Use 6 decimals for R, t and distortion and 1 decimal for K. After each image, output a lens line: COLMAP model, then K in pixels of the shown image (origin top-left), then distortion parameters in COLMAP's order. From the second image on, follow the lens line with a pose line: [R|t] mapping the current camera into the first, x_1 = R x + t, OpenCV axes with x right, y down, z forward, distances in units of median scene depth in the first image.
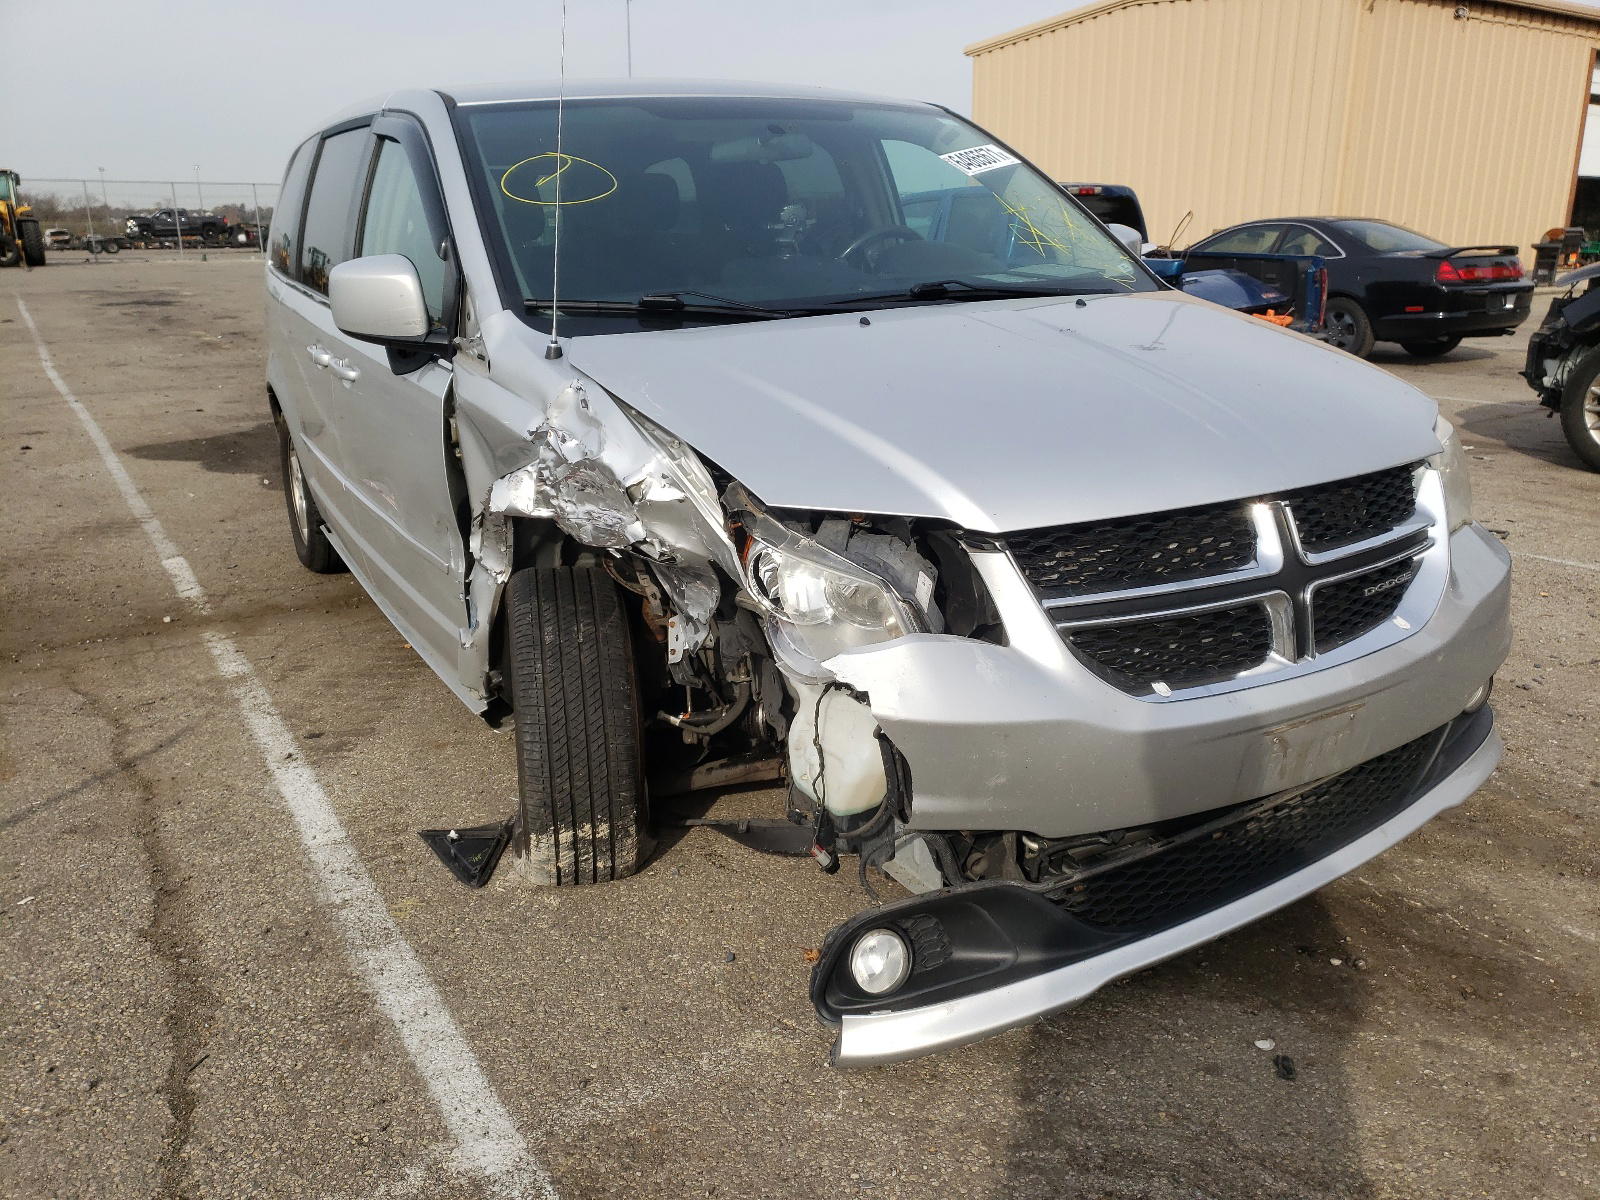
lens RADIAL K [[1220.8, 0, 757.2], [0, 1220.8, 597.7], [0, 0, 1]] dist [0.008360, -0.001435]
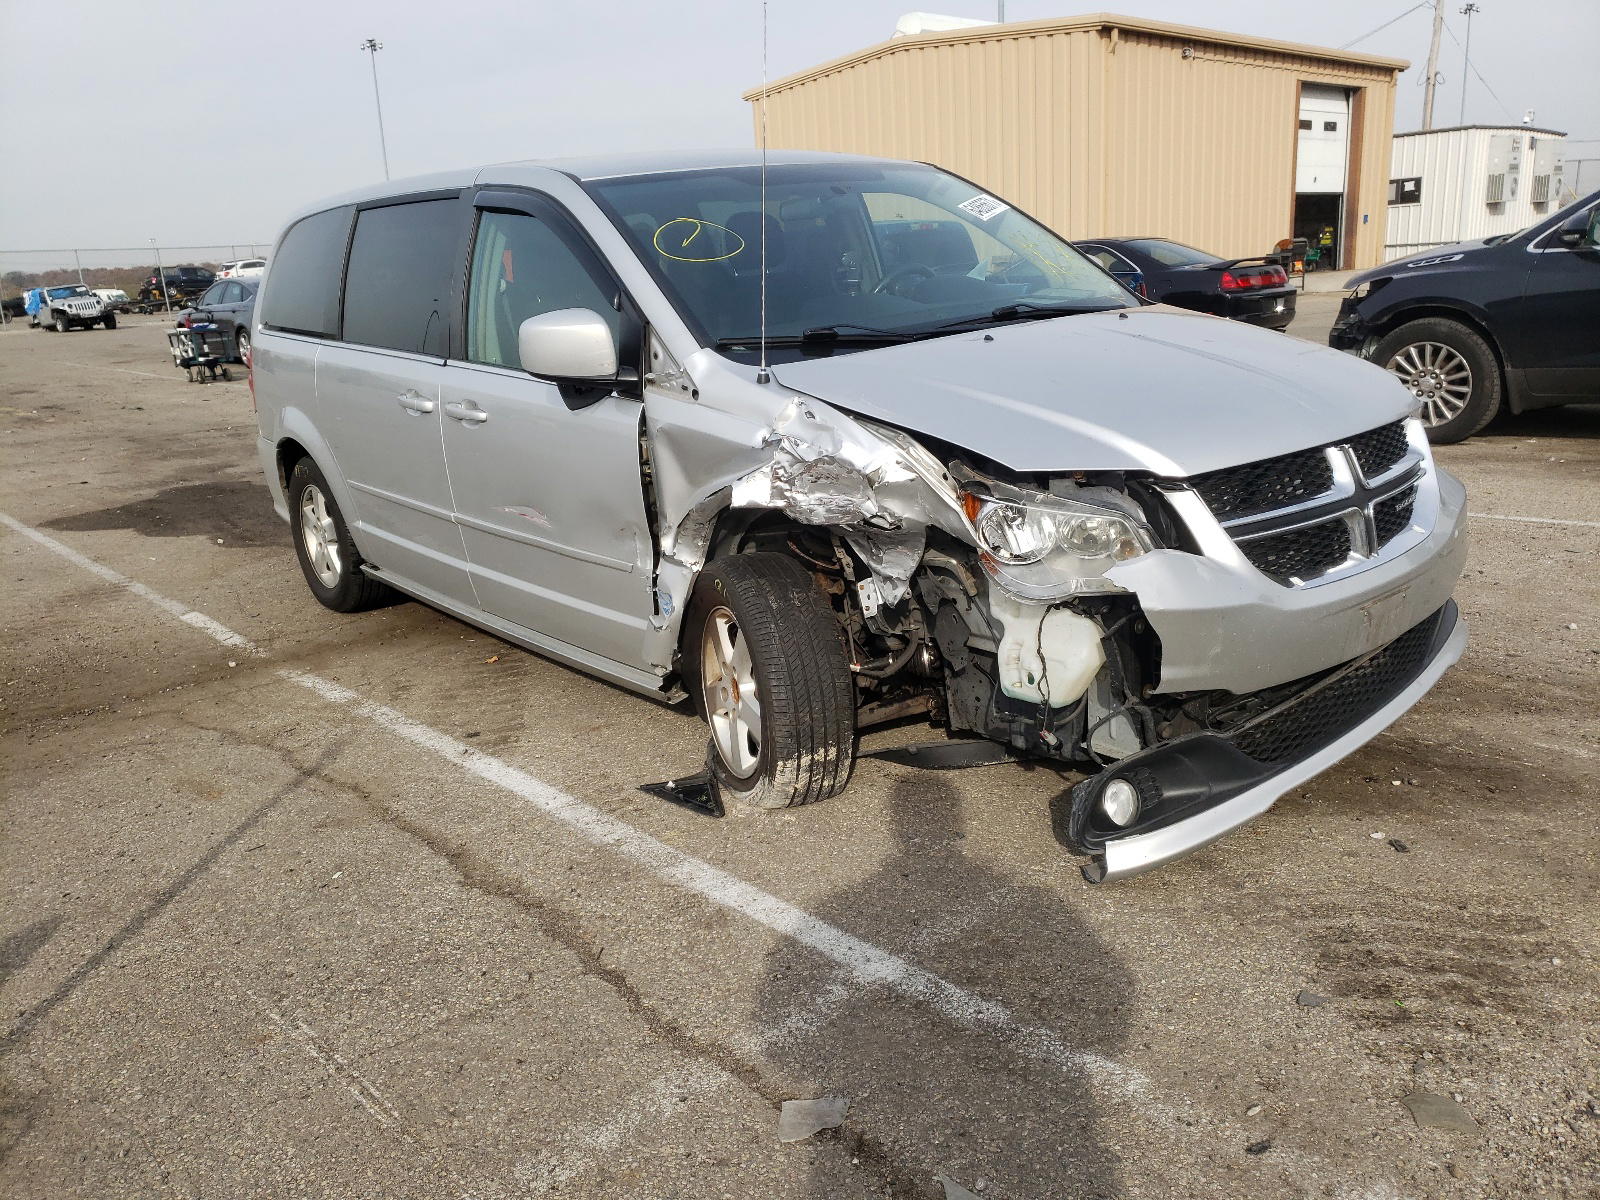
lens RADIAL K [[1198.2, 0, 746.9], [0, 1198.2, 598.4], [0, 0, 1]] dist [0.103095, -0.141454]
pose [[0.983777, -0.090394, 0.154955, -0.409205], [0.094861, 0.995255, -0.021666, 0.052804], [-0.152261, 0.036013, 0.987684, -0.223370]]
